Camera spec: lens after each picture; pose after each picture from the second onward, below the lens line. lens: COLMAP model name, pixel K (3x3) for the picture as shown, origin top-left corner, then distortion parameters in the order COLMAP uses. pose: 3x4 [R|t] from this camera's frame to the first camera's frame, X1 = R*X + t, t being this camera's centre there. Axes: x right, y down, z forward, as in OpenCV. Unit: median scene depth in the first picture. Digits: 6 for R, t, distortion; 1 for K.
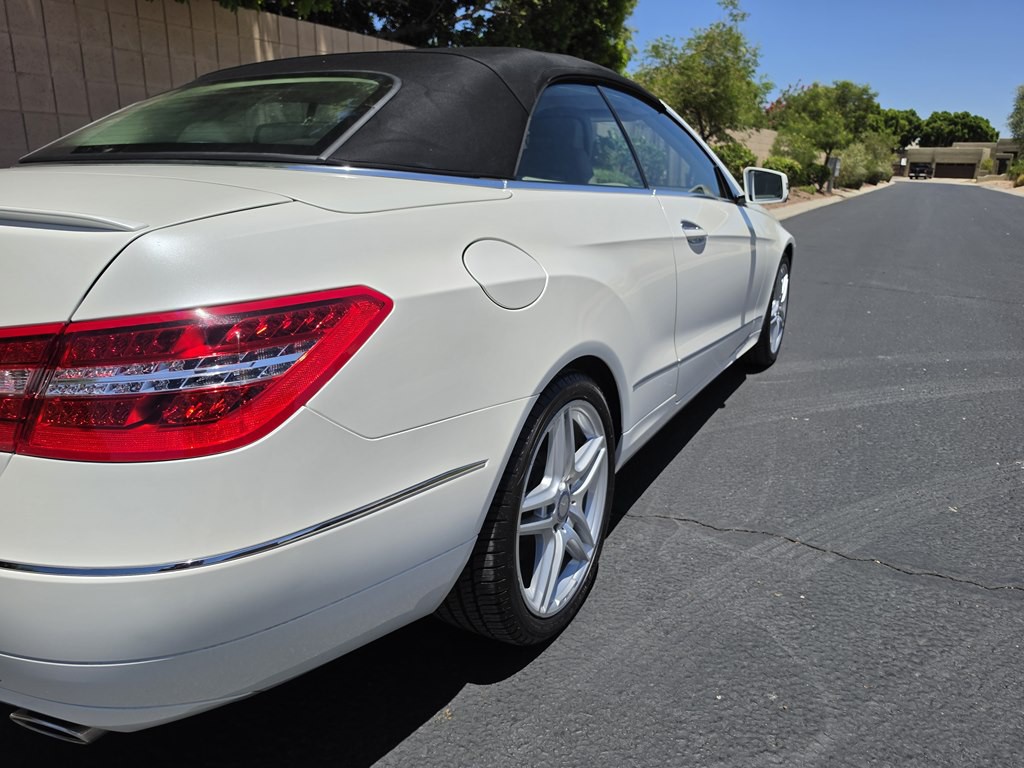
lens RADIAL K [[720.0, 0, 512.0], [0, 720.0, 384.0], [0, 0, 1]] dist [0.084191, -0.102132]
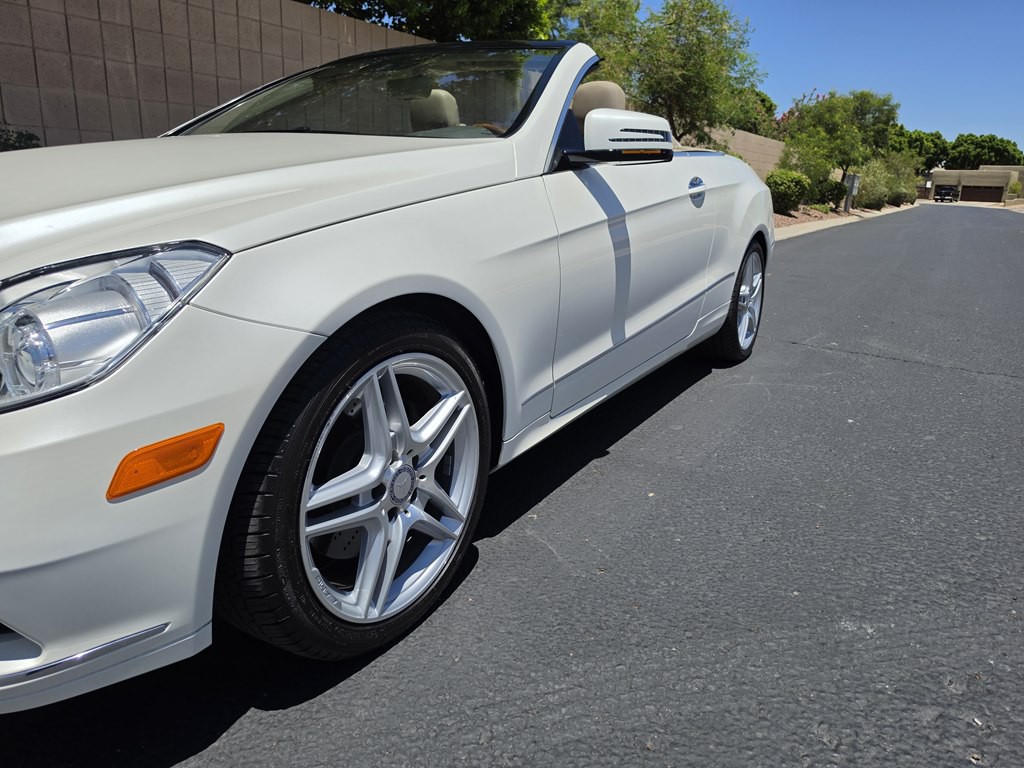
lens RADIAL K [[716.8, 0, 512.0], [0, 716.8, 384.0], [0, 0, 1]] dist [0.080539, -0.097509]
pose [[0.999447, 0.019524, -0.026903, 0.231171], [-0.020125, 0.999549, -0.022272, -0.092143], [0.026457, 0.022801, 0.999390, 0.427564]]
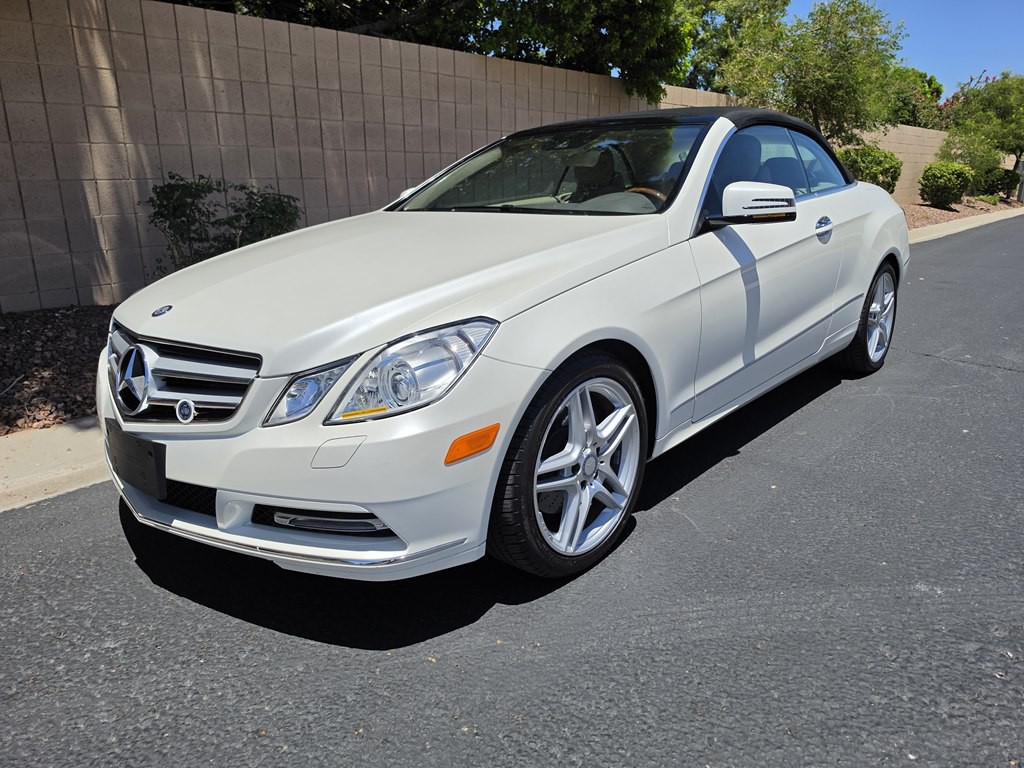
lens RADIAL K [[725.2, 0, 509.2], [0, 725.2, 386.7], [0, 0, 1]] dist [0.044206, -0.072070]
pose [[0.977347, 0.037085, -0.208369, 0.223985], [-0.039738, 0.999174, -0.008557, -0.097757], [0.207880, 0.016643, 0.978013, 0.317012]]
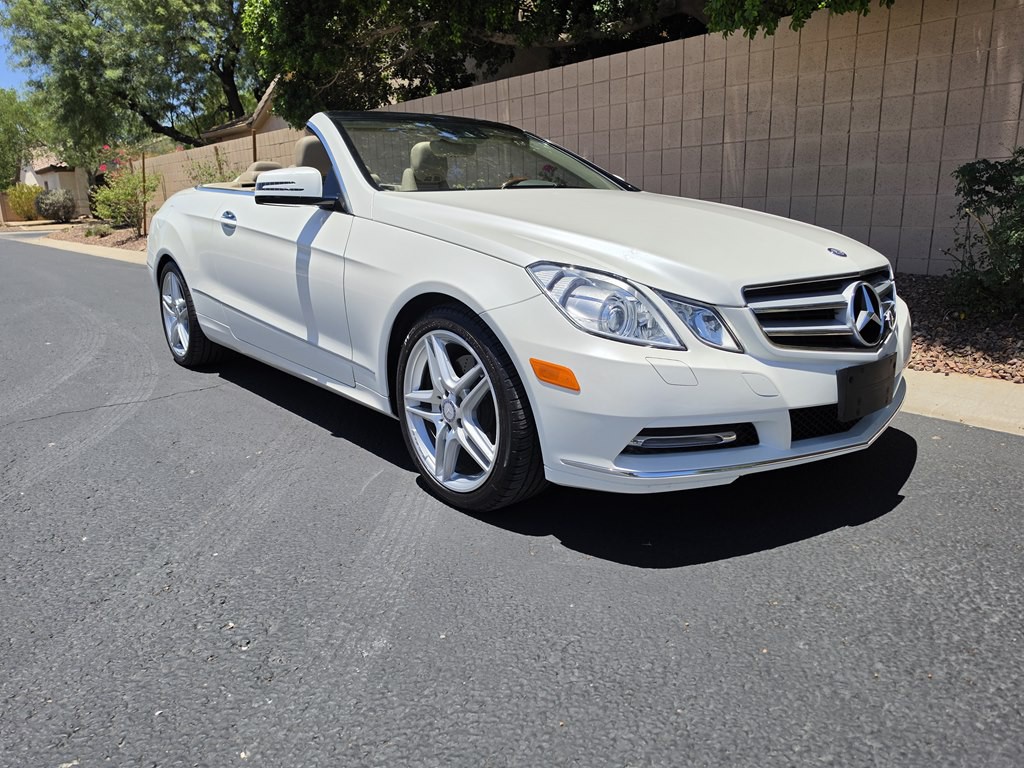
lens RADIAL K [[716.8, 0, 512.0], [0, 716.8, 384.0], [0, 0, 1]] dist [0.080539, -0.097509]
pose [[-0.365886, 0.227707, -0.902373, 0.534619], [-0.253266, 0.908649, 0.331983, -0.201702], [0.895535, 0.350008, -0.274792, 0.759881]]
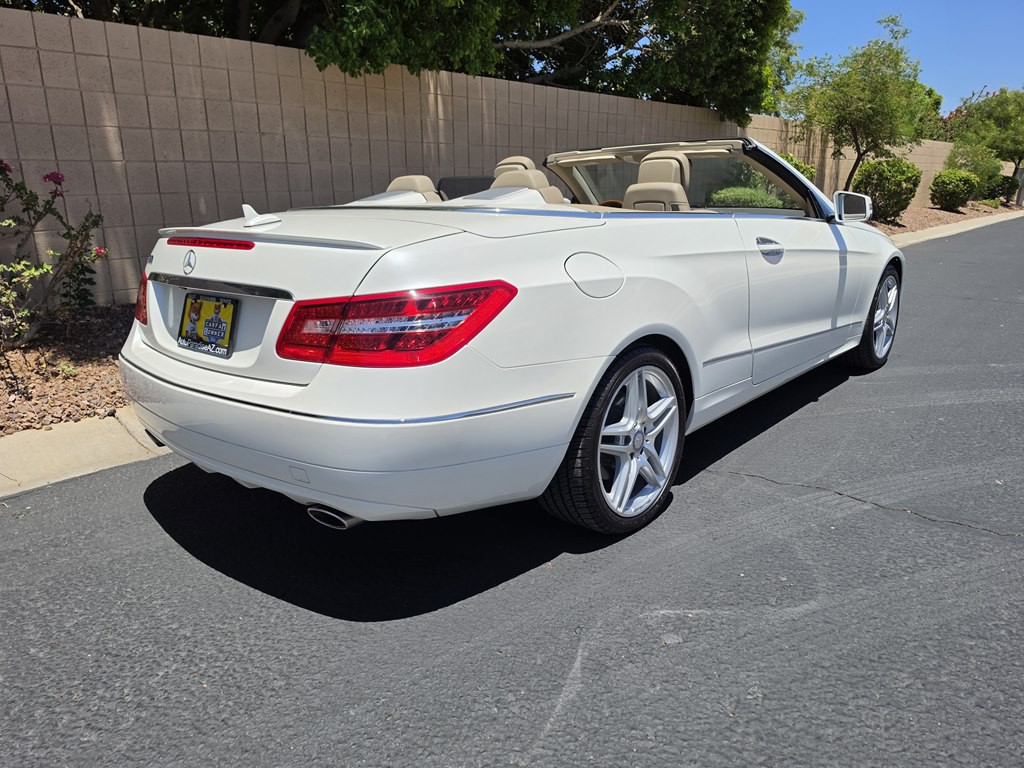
lens RADIAL K [[716.8, 0, 512.0], [0, 716.8, 384.0], [0, 0, 1]] dist [0.080539, -0.097509]
pose [[0.978175, 0.027949, -0.205895, 0.031175], [-0.033395, 0.999177, -0.023024, 0.026406], [0.205082, 0.029398, 0.978303, -0.115636]]
